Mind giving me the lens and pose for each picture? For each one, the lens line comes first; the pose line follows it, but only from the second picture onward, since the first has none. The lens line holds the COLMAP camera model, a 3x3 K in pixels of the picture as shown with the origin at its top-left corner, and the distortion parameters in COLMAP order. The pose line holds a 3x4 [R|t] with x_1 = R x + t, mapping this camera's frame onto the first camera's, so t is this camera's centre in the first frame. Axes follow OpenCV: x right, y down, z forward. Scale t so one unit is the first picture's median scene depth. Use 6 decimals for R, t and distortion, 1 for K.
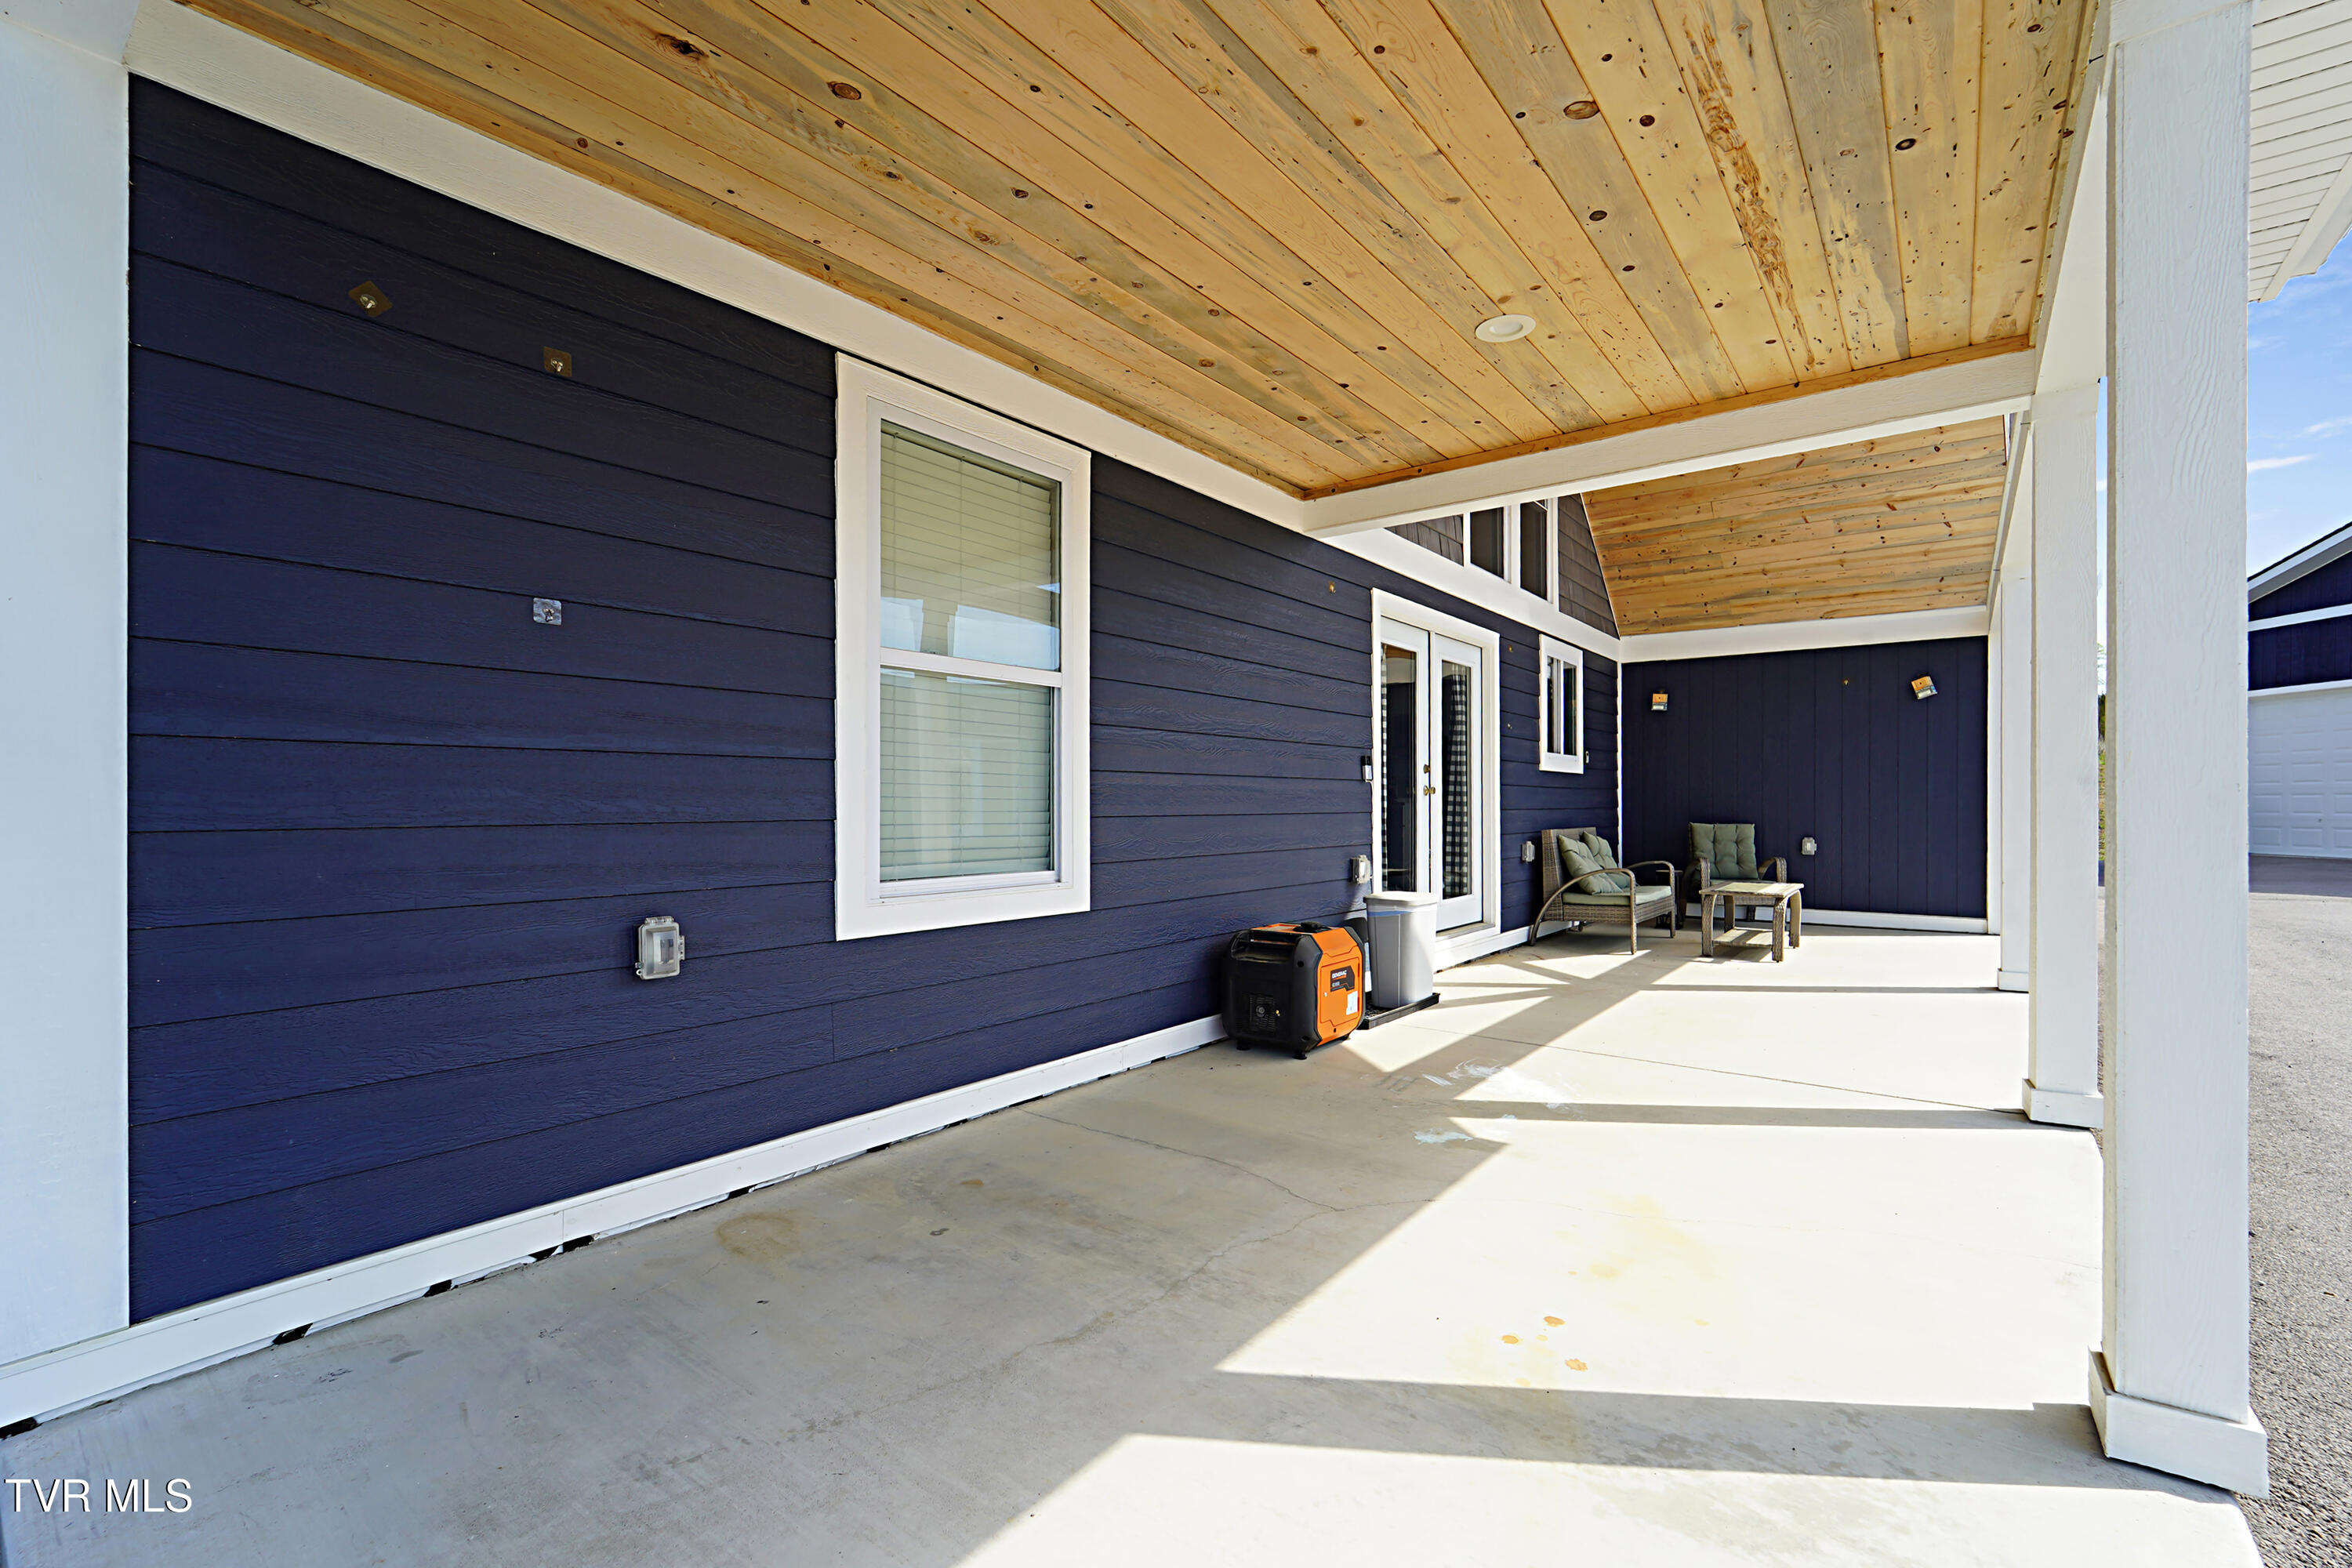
lens RADIAL K [[1015.0, 0, 1176.0], [0, 1015.0, 784.0], [0, 0, 1]] dist [-0.039024, -0.000012]
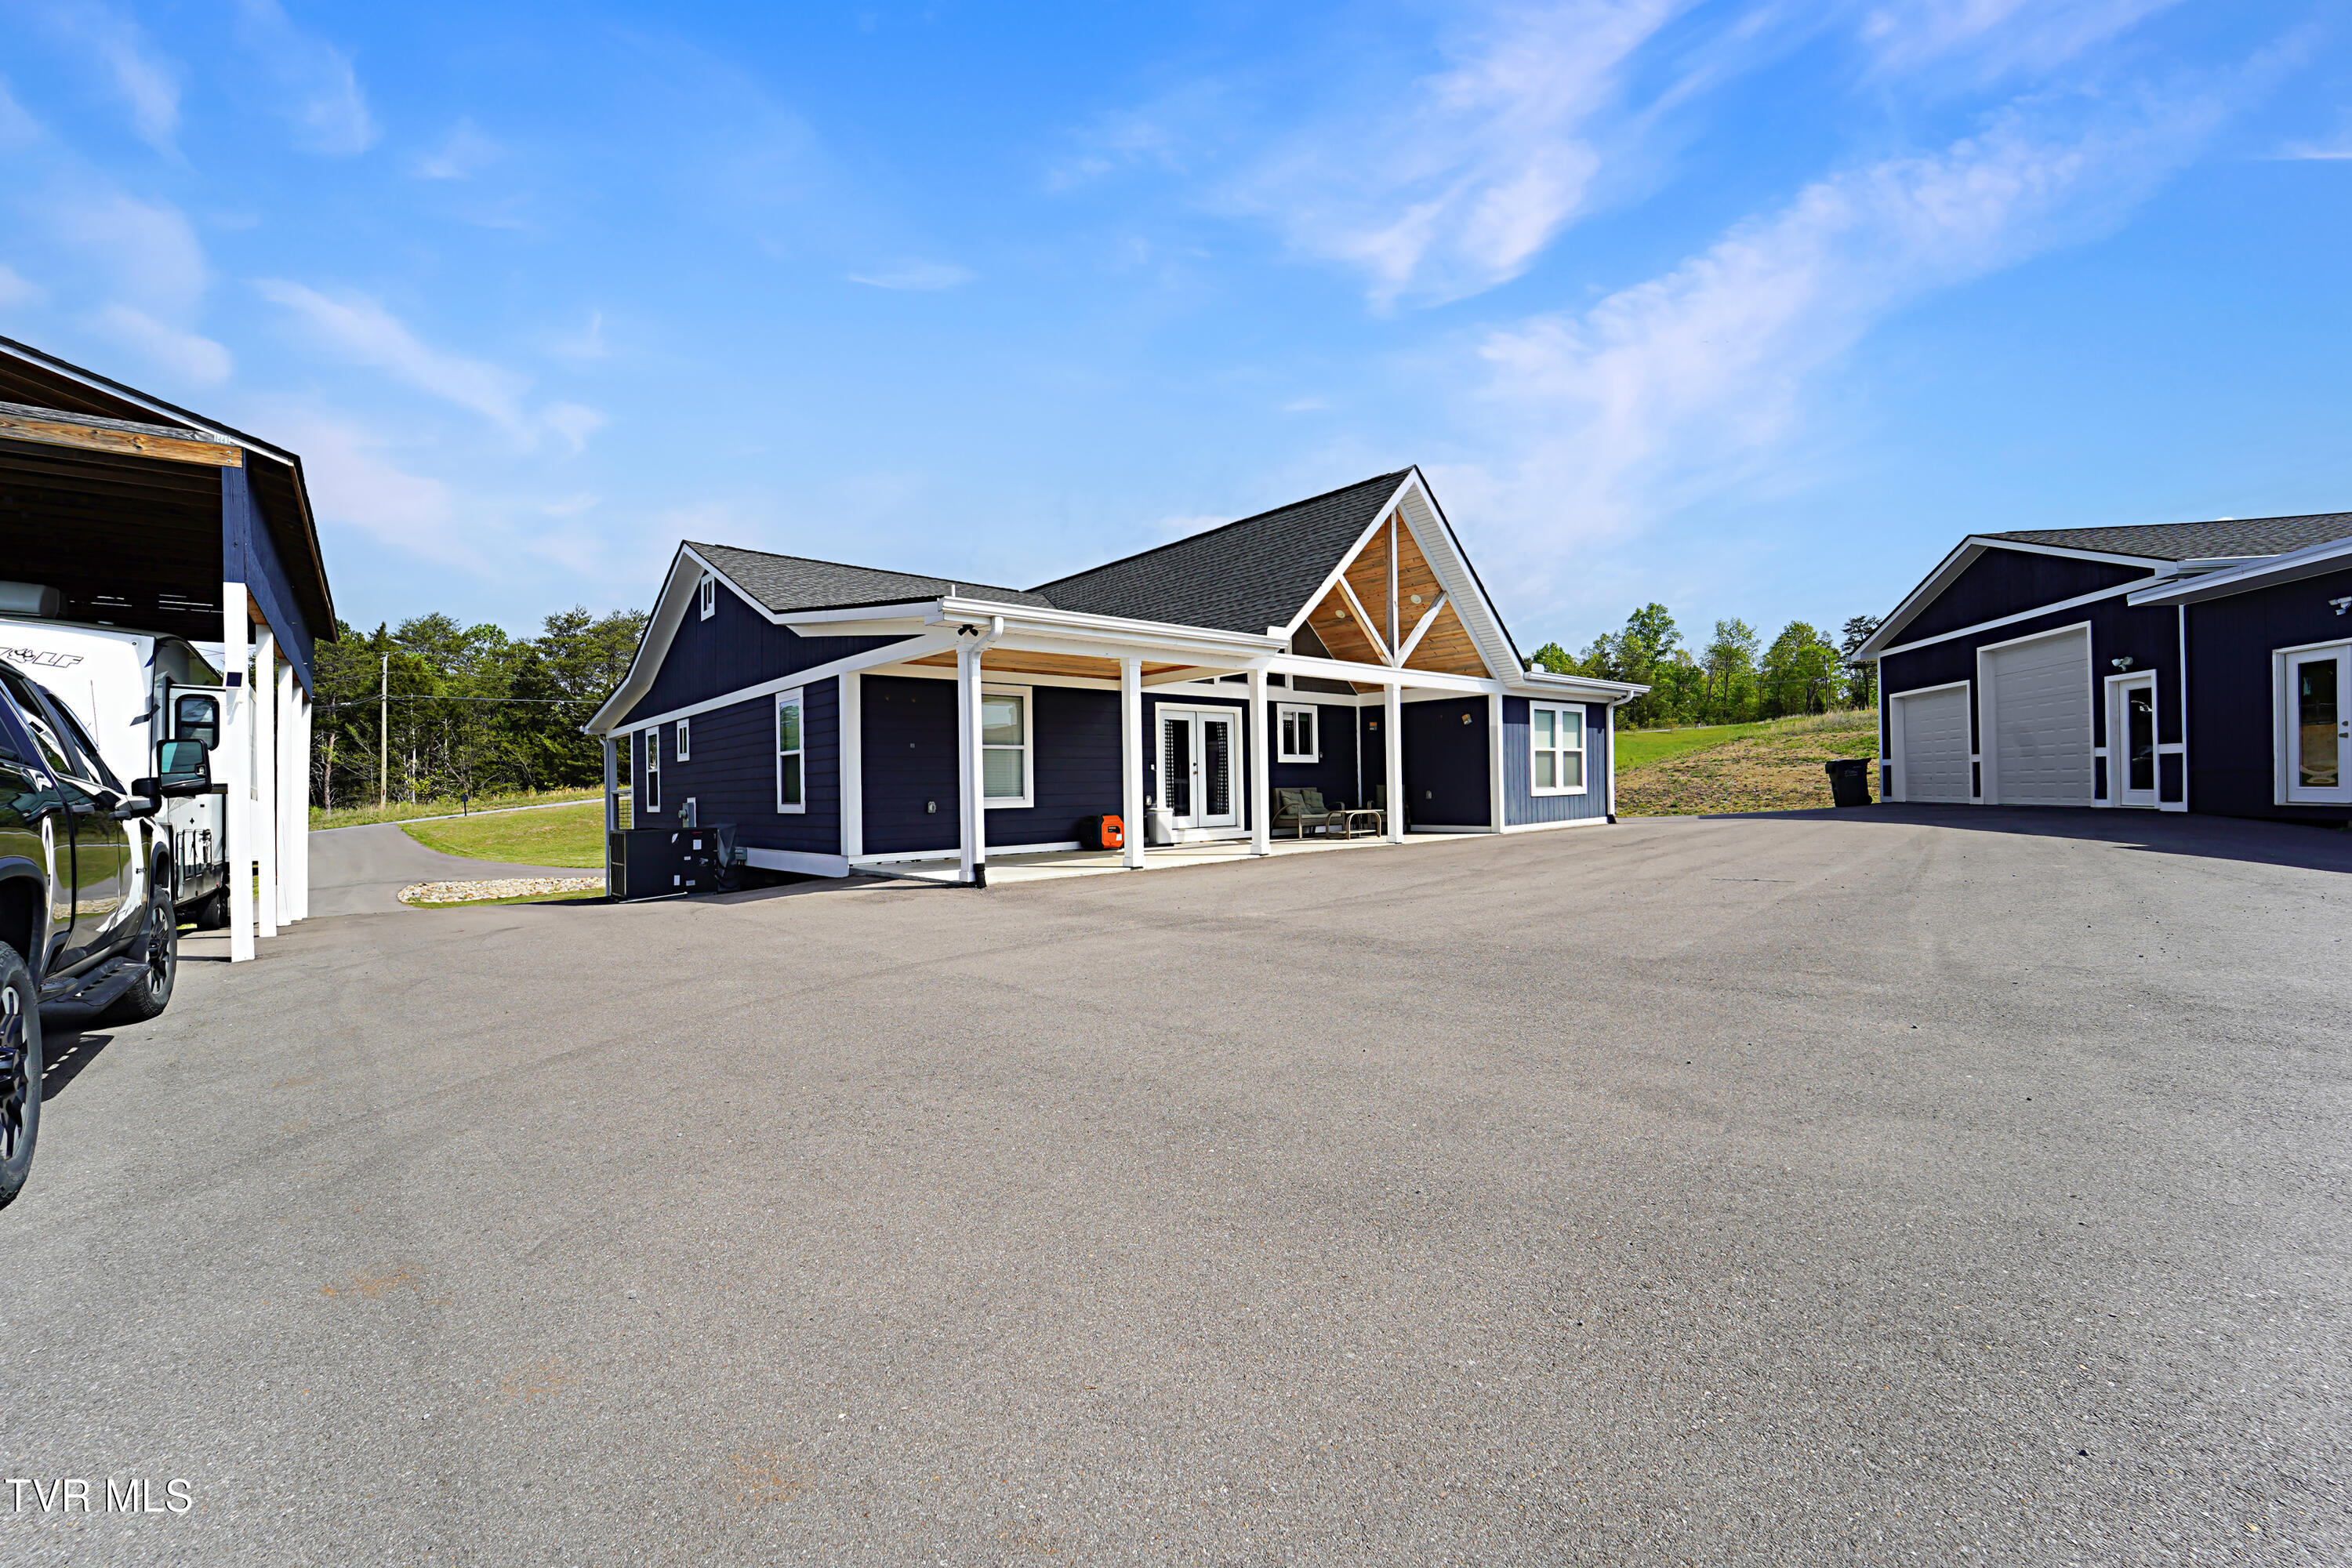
lens RADIAL K [[1015.0, 0, 1176.0], [0, 1015.0, 784.0], [0, 0, 1]] dist [-0.039024, -0.000012]
pose [[0.985103, -0.018408, -0.170976, 0.932191], [0.022121, 0.999558, 0.019840, -0.022896], [0.170535, -0.023326, 0.985076, -2.268455]]
